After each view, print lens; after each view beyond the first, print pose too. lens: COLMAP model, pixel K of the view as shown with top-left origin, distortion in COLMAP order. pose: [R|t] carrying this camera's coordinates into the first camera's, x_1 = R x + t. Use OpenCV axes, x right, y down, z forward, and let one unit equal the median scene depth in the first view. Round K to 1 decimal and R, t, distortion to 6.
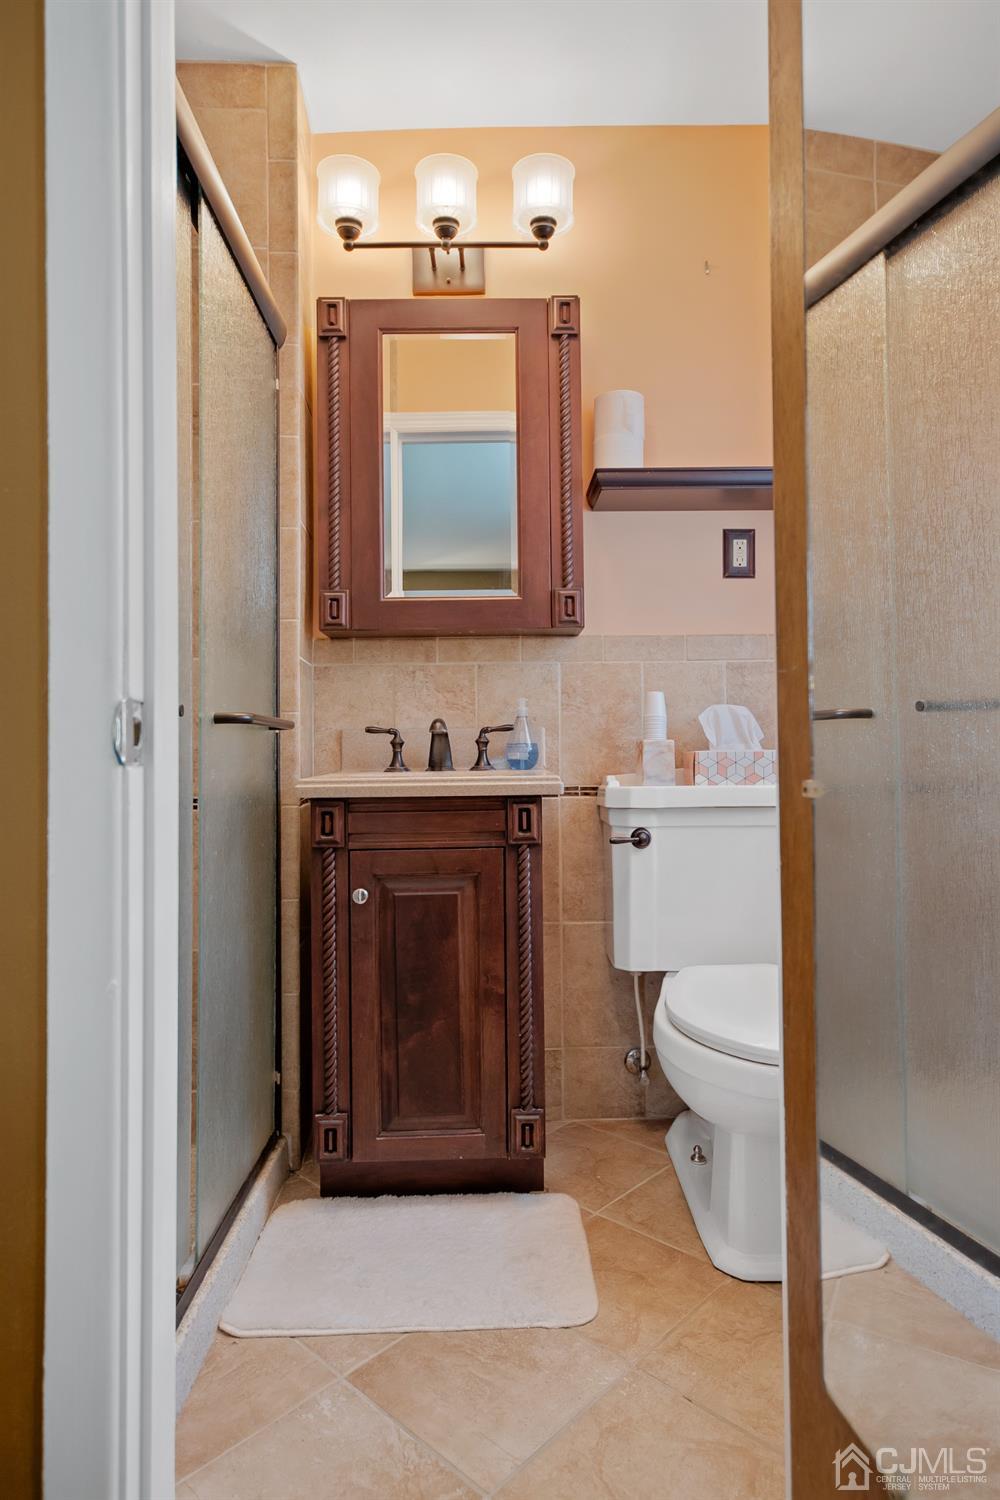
lens RADIAL K [[886.3, 0, 496.0], [0, 886.3, 724.1], [0, 0, 1]] dist [0.007580, 0.005067]
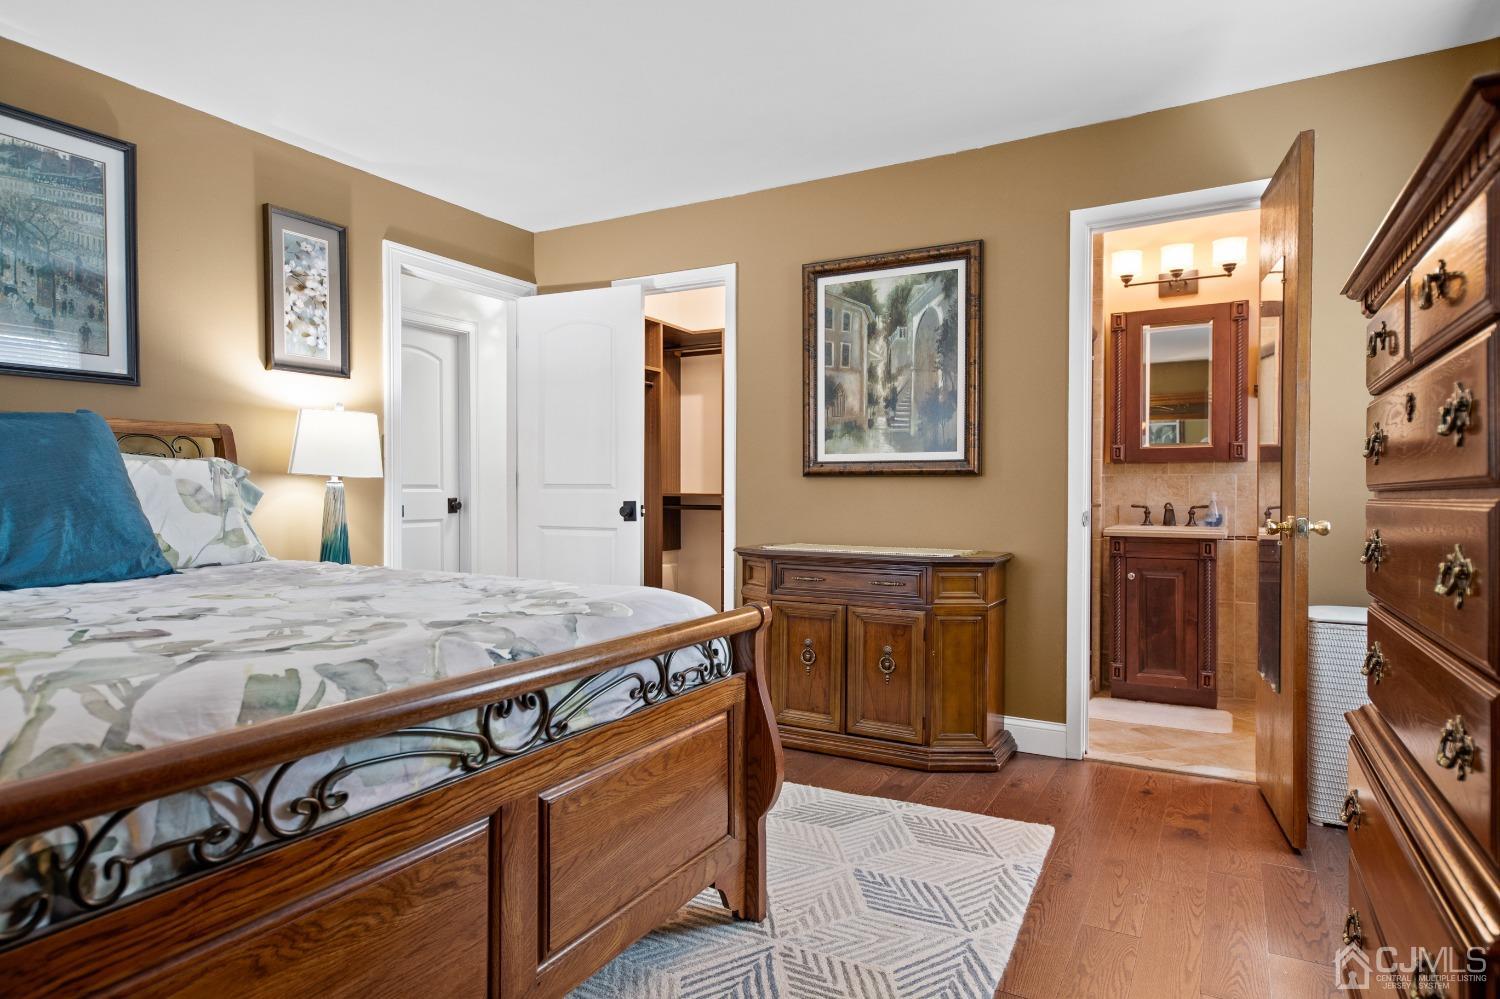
lens RADIAL K [[837.4, 0, 750.0], [0, 837.4, 499.5], [0, 0, 1]] dist [0.011846, 0.001137]
pose [[0.858733, 0.017437, -0.512126, 0.117682], [0.003636, 0.999188, 0.040117, -0.107101], [0.512410, -0.036312, 0.857973, -1.405289]]
